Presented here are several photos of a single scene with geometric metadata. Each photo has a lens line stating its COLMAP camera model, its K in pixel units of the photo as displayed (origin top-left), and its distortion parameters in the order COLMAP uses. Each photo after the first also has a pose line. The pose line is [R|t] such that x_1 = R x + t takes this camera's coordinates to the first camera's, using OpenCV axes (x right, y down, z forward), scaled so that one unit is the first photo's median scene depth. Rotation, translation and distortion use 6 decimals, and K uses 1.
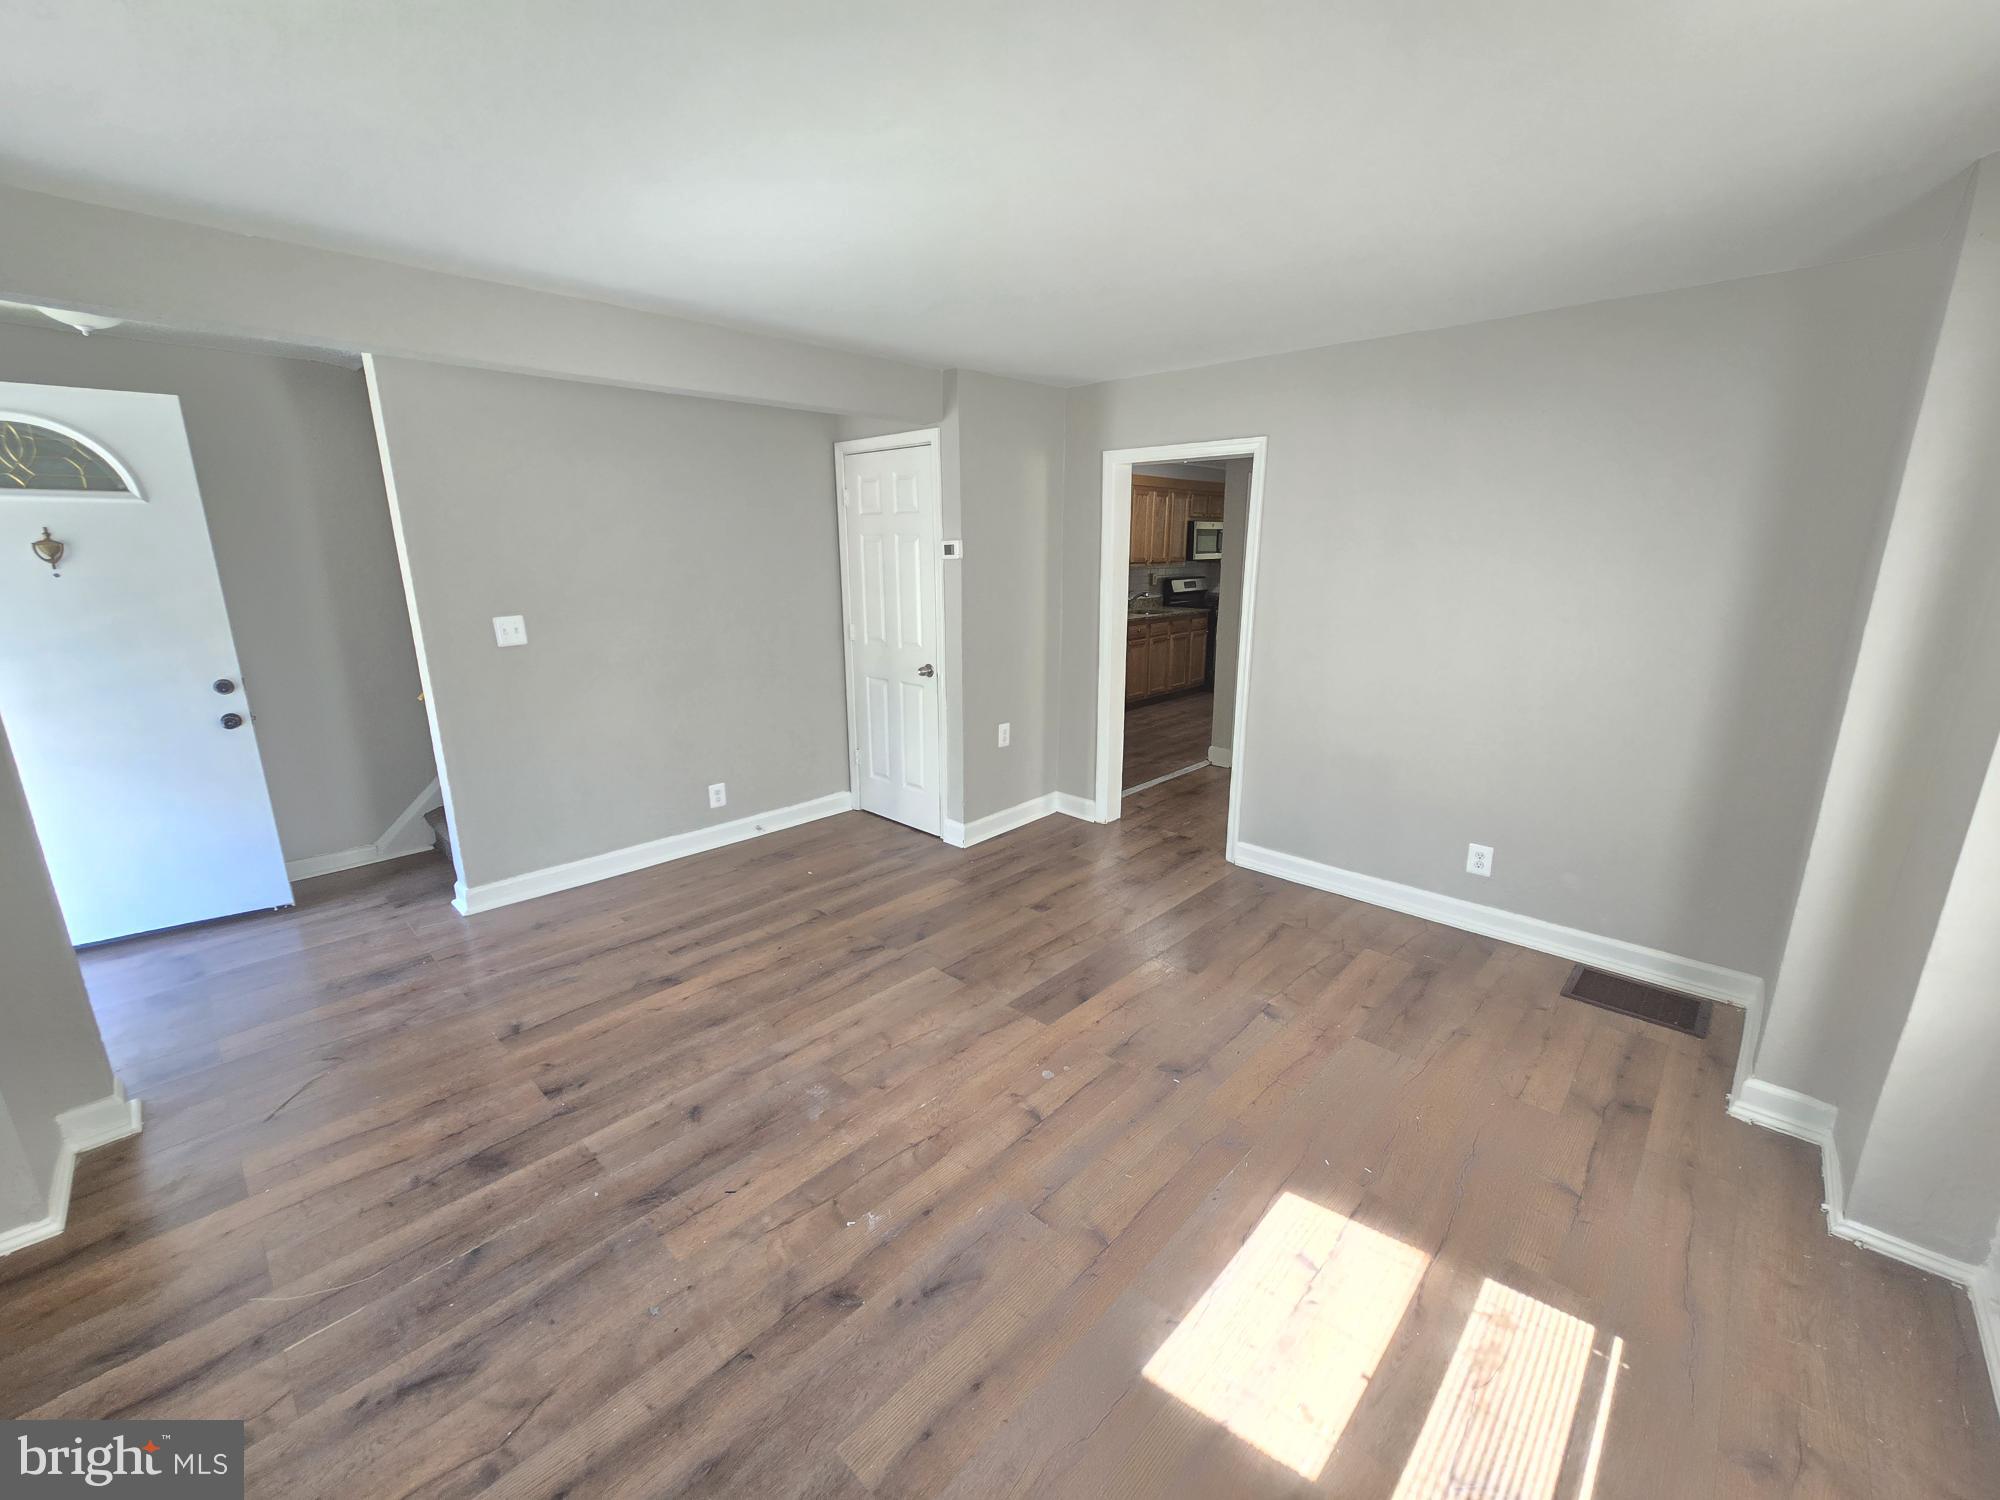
lens RADIAL K [[813.1, 0, 1005.4], [0, 813.1, 757.6], [0, 0, 1]] dist [-0.005475, 0.001302]
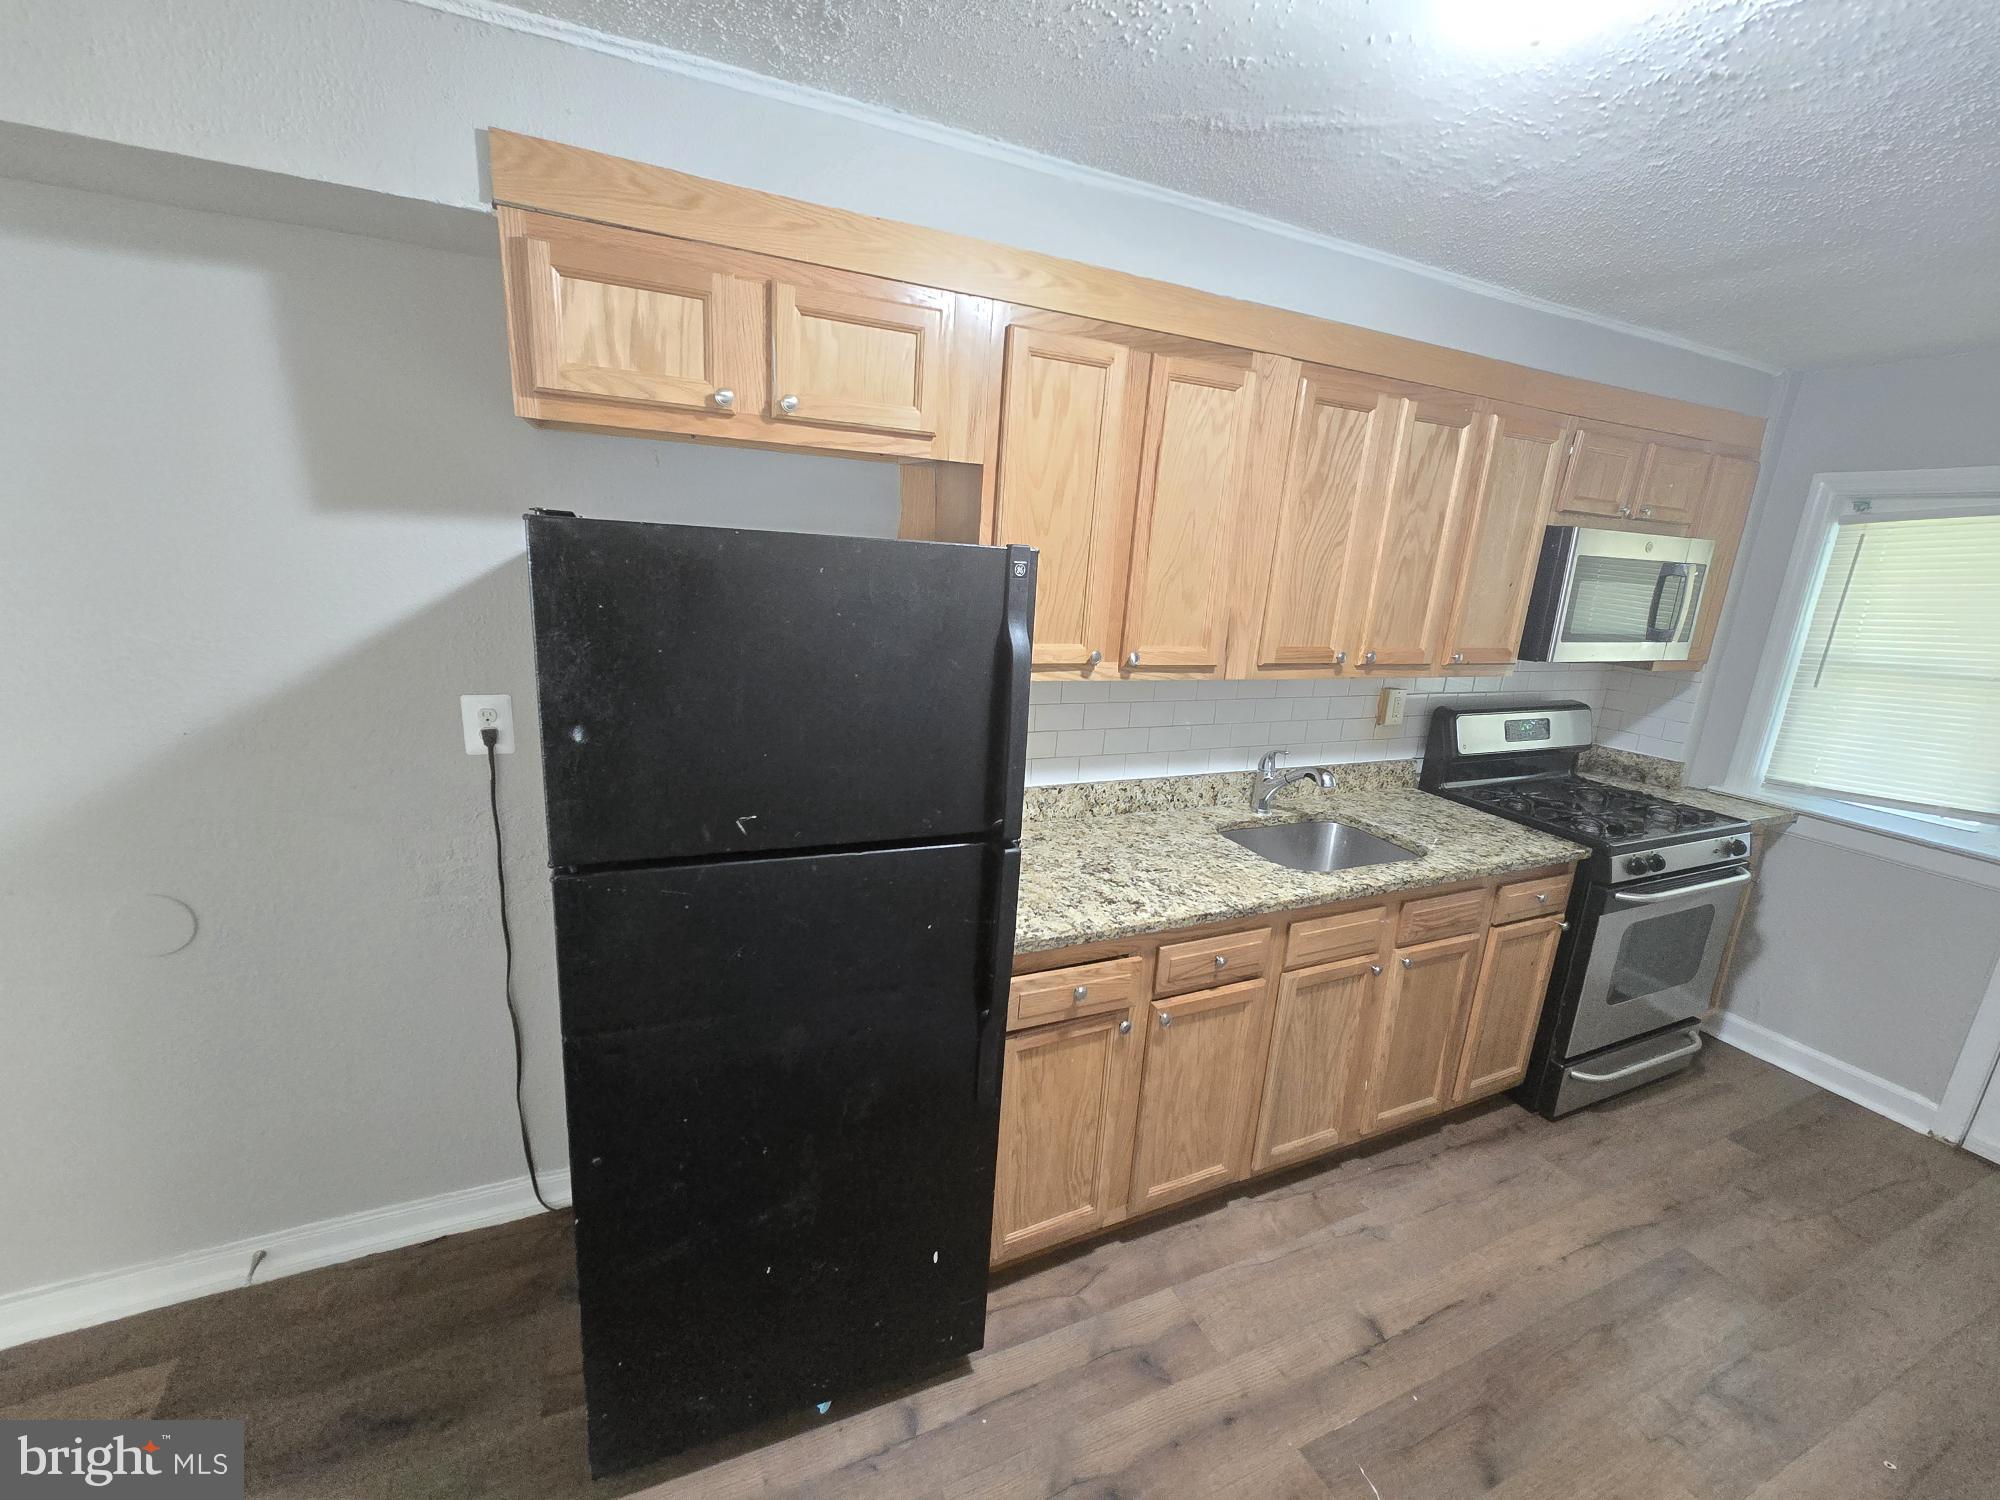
lens RADIAL K [[813.1, 0, 999.1], [0, 813.1, 748.1], [0, 0, 1]] dist [-0.005475, 0.001302]
pose [[0.920728, 0.149795, -0.360306, 0.164248], [-0.155422, 0.987756, 0.013487, -0.191432], [0.357915, 0.043582, 0.932737, 0.680344]]
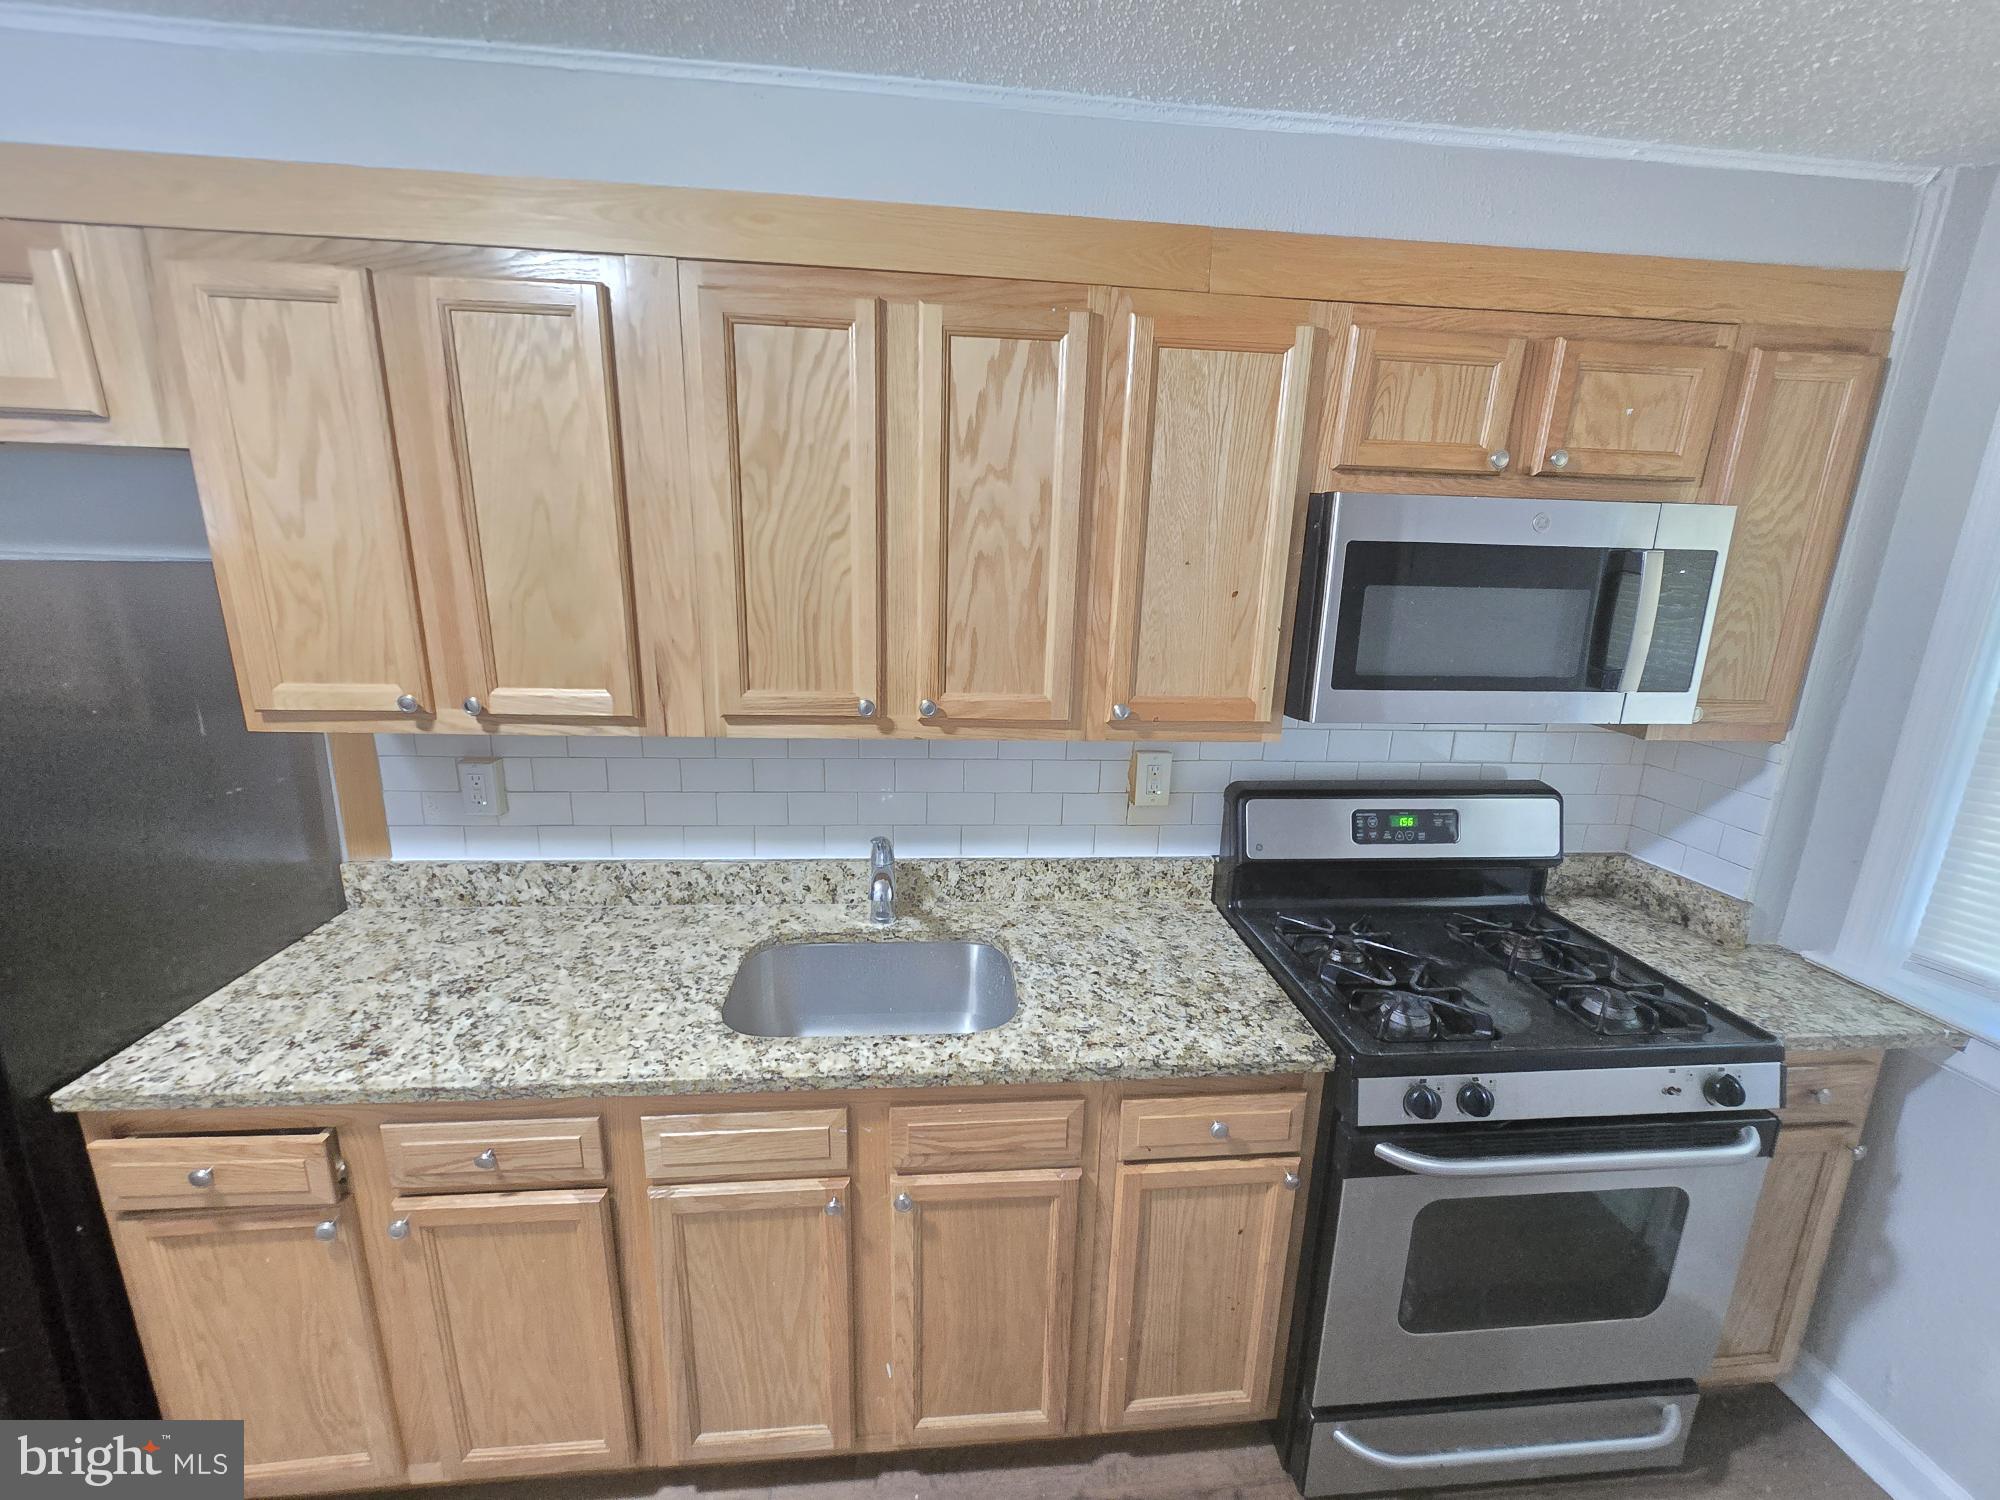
lens RADIAL K [[813.1, 0, 1001.1], [0, 813.1, 749.4], [0, 0, 1]] dist [-0.005475, 0.001302]
pose [[0.745947, 0.180835, -0.640985, 0.297493], [-0.194218, 0.979665, 0.050362, -0.238637], [0.637057, 0.086923, 0.765900, 0.846271]]
